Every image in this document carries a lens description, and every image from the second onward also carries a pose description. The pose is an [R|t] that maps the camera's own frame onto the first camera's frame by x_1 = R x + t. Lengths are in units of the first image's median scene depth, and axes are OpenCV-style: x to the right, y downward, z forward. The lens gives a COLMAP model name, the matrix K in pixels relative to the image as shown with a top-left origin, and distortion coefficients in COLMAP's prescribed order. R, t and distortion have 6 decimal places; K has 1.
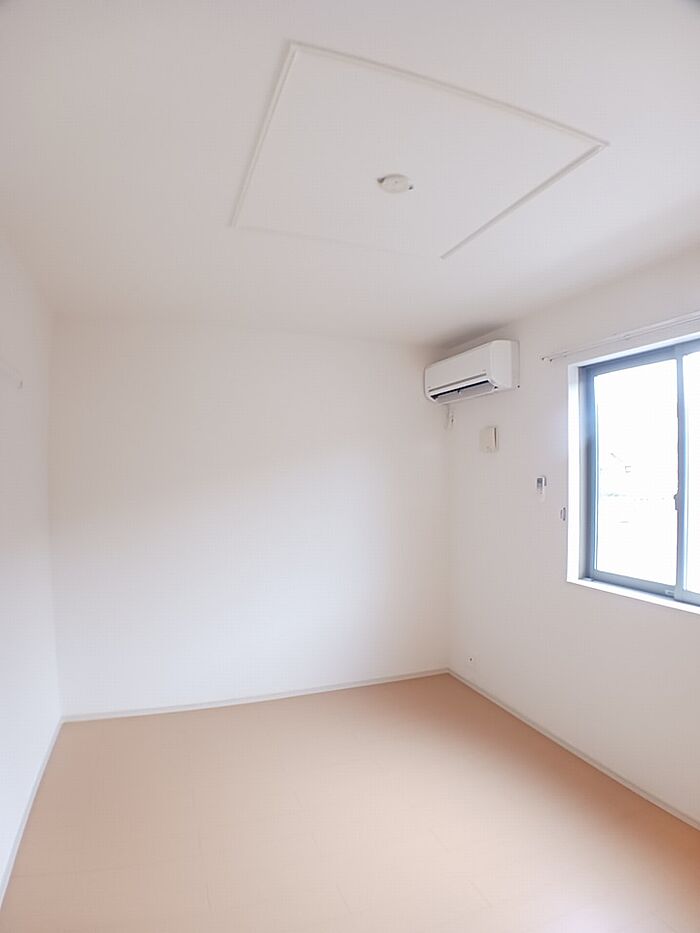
lens RADIAL K [[530.2, 0, 346.0], [0, 530.2, 473.1], [0, 0, 1]] dist [0.004082, 0.000229]
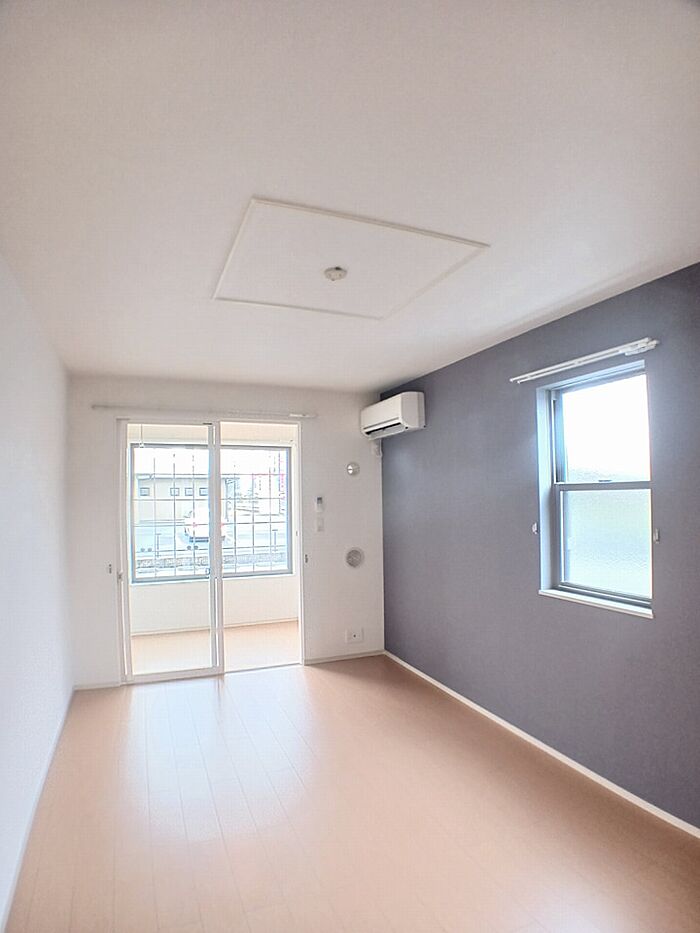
lens RADIAL K [[530.2, 0, 348.4], [0, 530.2, 463.4], [0, 0, 1]] dist [0.004082, 0.000229]
pose [[0.999914, -0.010388, 0.007958, 0.108355], [0.010818, 0.998364, -0.056140, -0.000190], [-0.007362, 0.056221, 0.998391, -0.269114]]
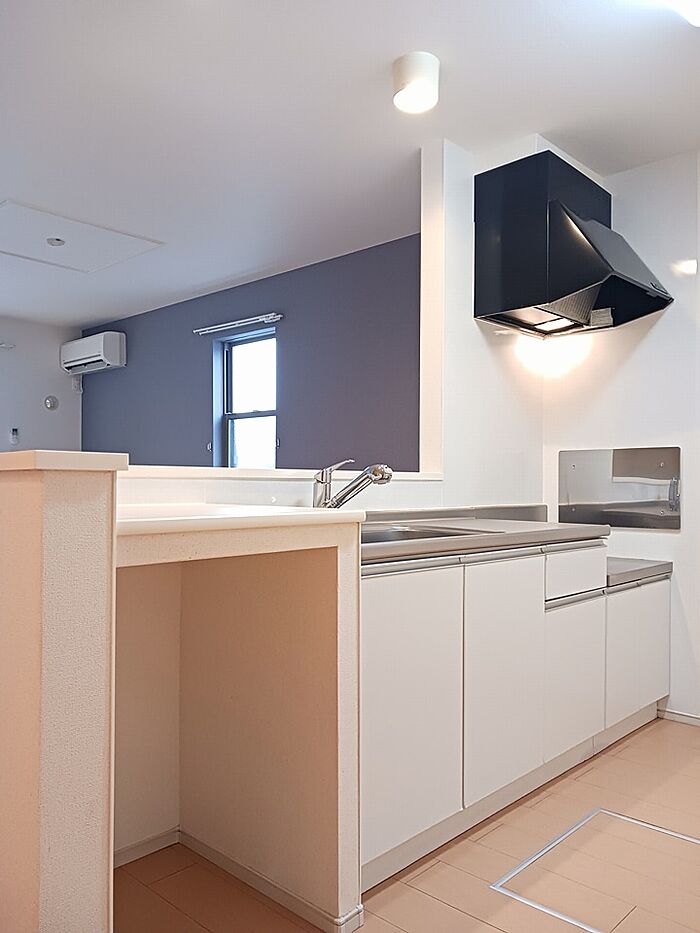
lens RADIAL K [[731.7, 0, 345.4], [0, 731.7, 476.3], [0, 0, 1]] dist [0.053646, -0.002549]
pose [[0.909157, 0.005238, 0.416421, 0.031959], [-0.006144, 0.999981, 0.000835, 0.115800], [-0.416408, -0.003318, 0.909172, -0.929952]]
